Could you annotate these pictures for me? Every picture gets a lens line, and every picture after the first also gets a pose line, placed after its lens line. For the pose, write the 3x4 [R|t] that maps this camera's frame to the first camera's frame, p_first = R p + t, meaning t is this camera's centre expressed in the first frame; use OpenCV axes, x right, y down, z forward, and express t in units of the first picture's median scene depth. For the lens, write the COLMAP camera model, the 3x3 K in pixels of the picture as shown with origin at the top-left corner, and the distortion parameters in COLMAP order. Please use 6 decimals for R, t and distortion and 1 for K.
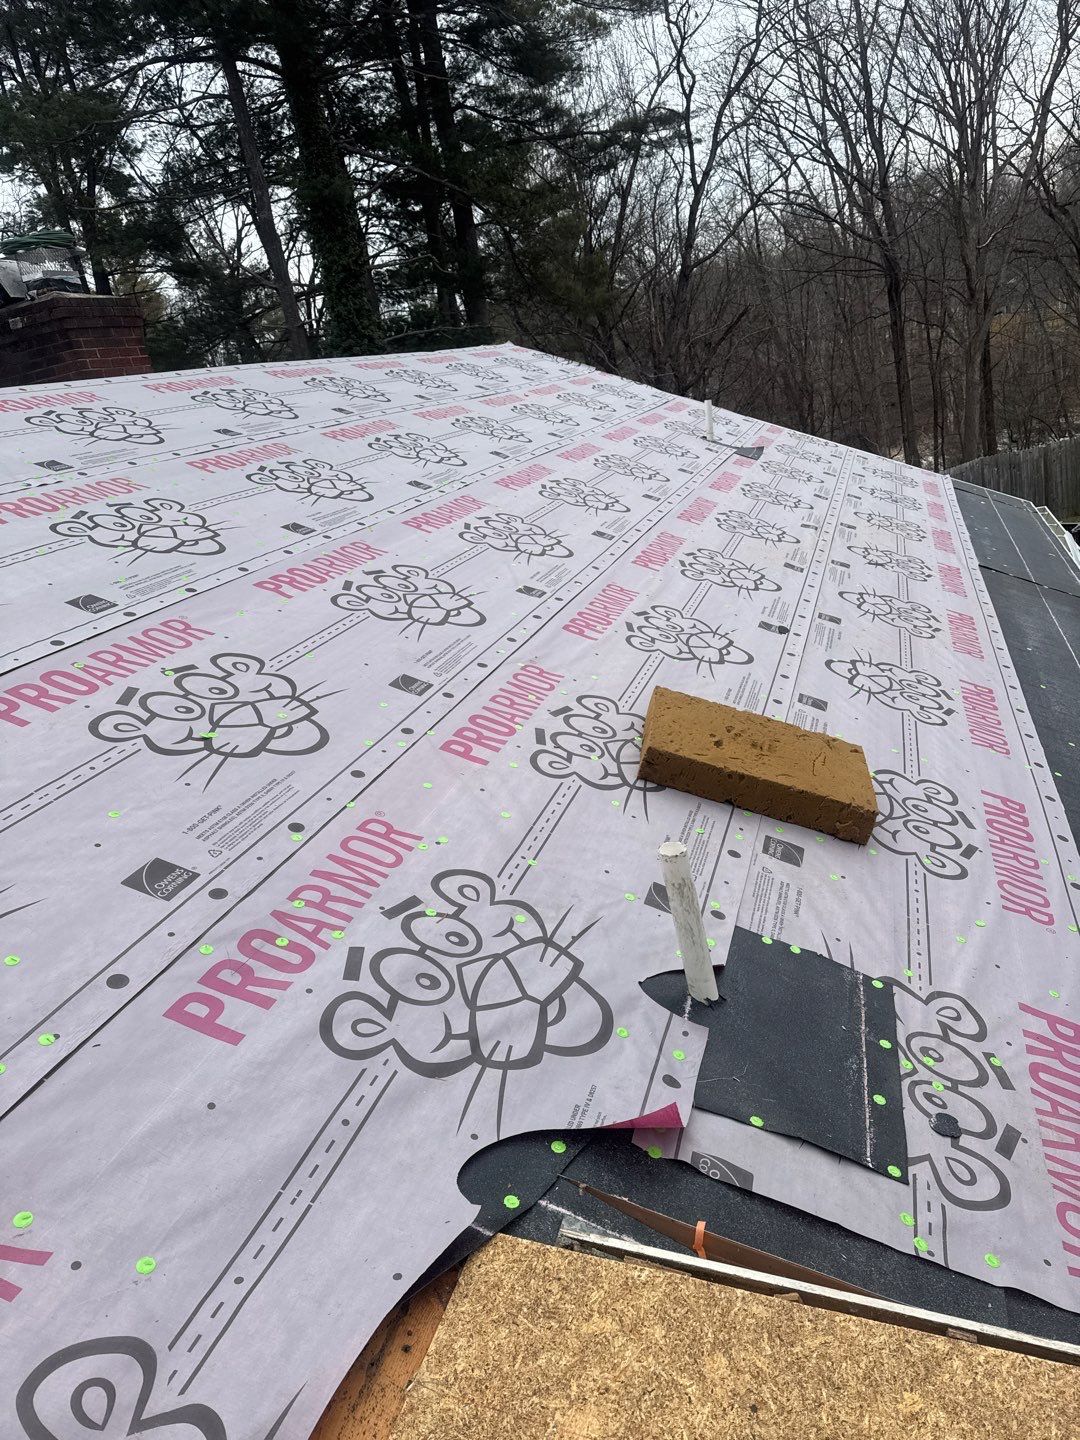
lens RADIAL K [[992.1, 0, 543.7], [0, 992.1, 723.6], [0, 0, 1]] dist [0.031081, -0.038762]
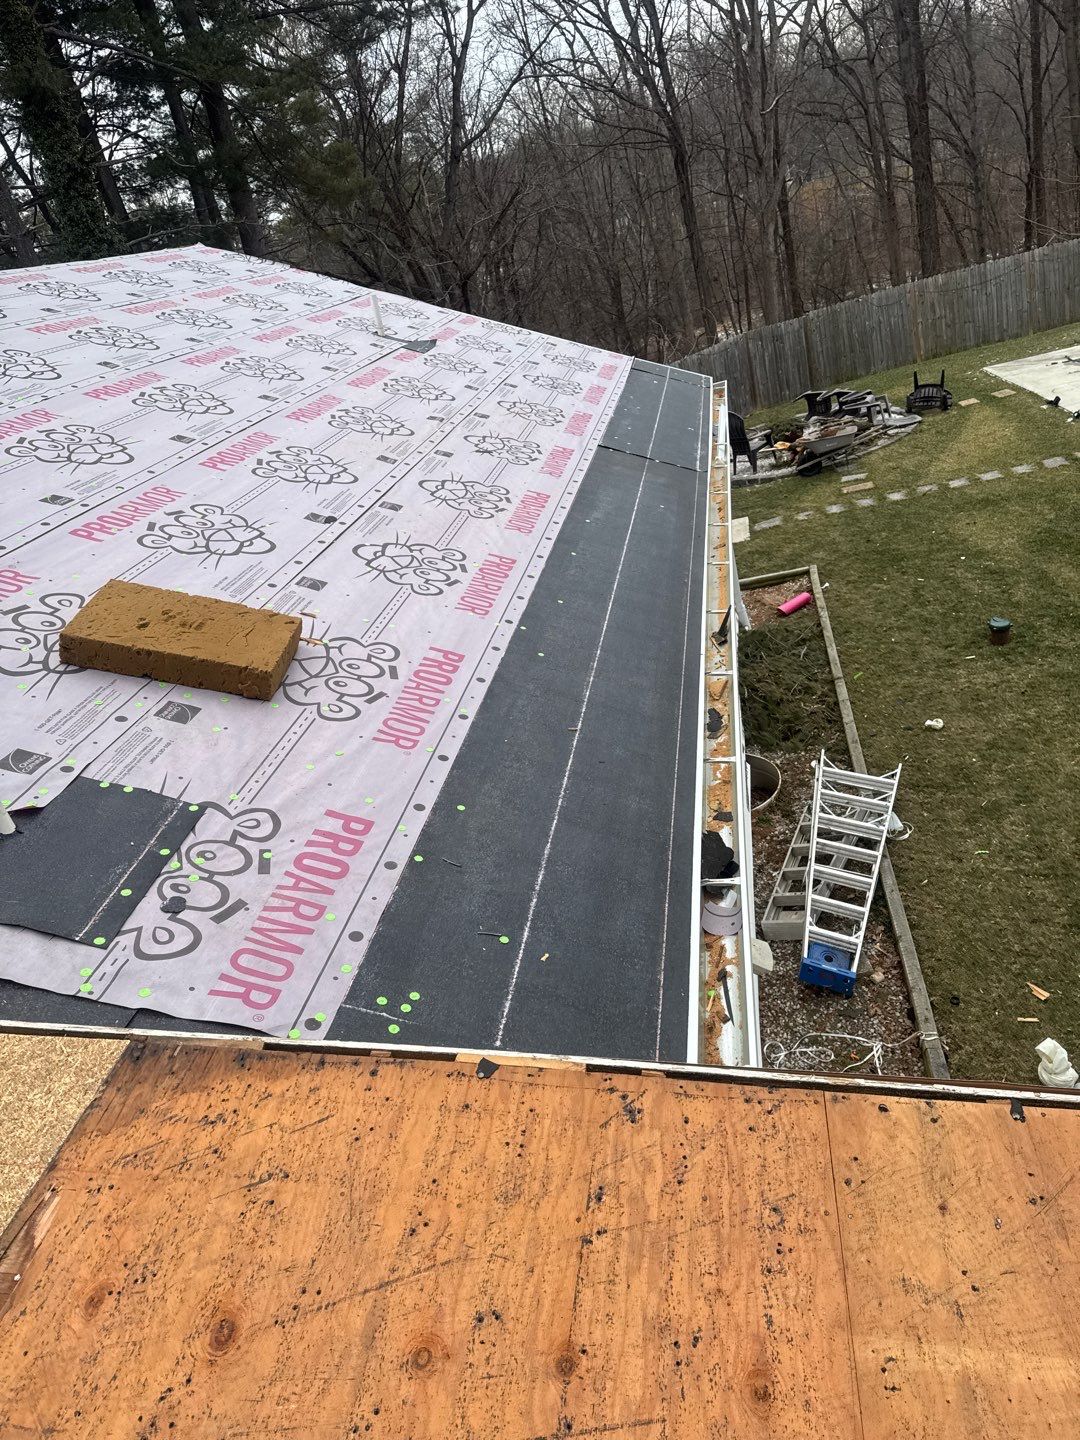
lens RADIAL K [[992.1, 0, 564.9], [0, 992.1, 735.4], [0, 0, 1]] dist [0.031081, -0.038762]
pose [[0.985233, -0.105392, 0.134941, 0.382723], [0.090440, 0.989525, 0.112520, 0.047204], [-0.145386, -0.098654, 0.984444, -0.154570]]
